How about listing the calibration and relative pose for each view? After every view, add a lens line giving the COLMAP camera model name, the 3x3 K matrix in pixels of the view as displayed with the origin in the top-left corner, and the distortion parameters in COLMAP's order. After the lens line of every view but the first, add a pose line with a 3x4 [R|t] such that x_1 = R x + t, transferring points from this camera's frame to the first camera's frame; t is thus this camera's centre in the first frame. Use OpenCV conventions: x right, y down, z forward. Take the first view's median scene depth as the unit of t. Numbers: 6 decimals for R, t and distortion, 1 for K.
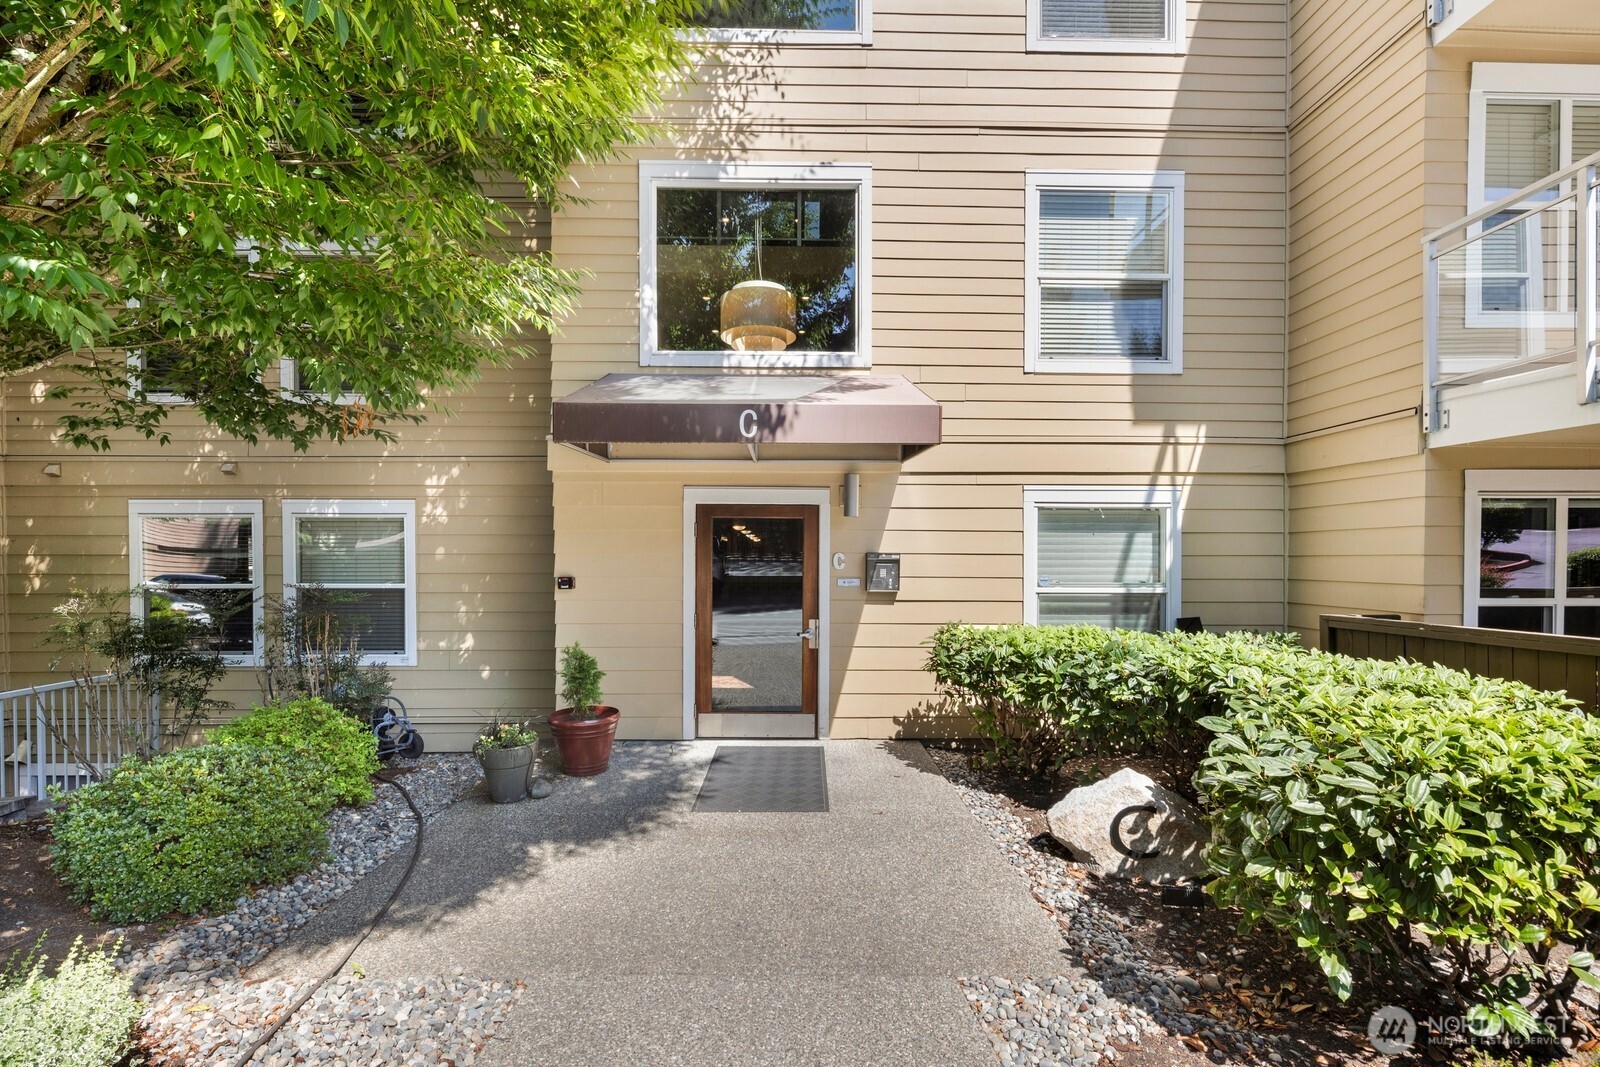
lens RADIAL K [[798.9, 0, 806.4], [0, 798.9, 544.3], [0, 0, 1]] dist [0.016093, -0.001735]
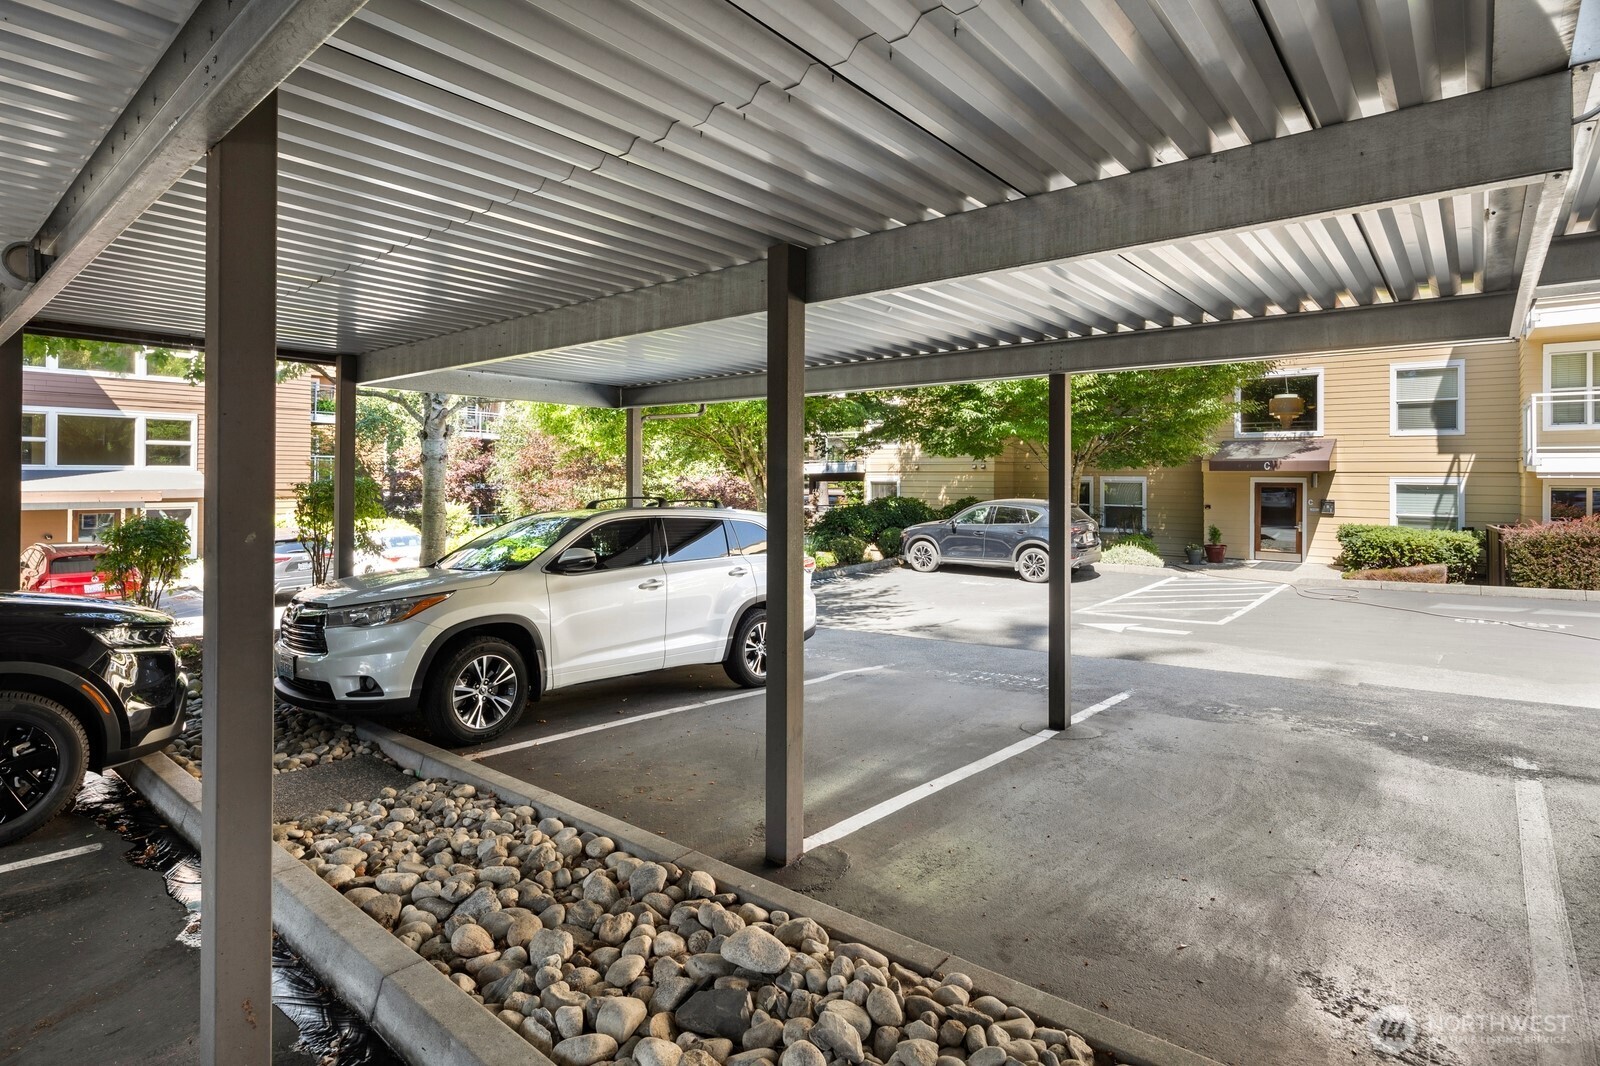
lens RADIAL K [[798.9, 0, 801.2], [0, 798.9, 474.3], [0, 0, 1]] dist [0.016093, -0.001735]
pose [[0.754461, 0.000552, -0.656345, 0.567032], [0.004312, 0.999974, 0.005797, -0.105899], [0.656331, -0.007204, 0.754439, -2.444251]]
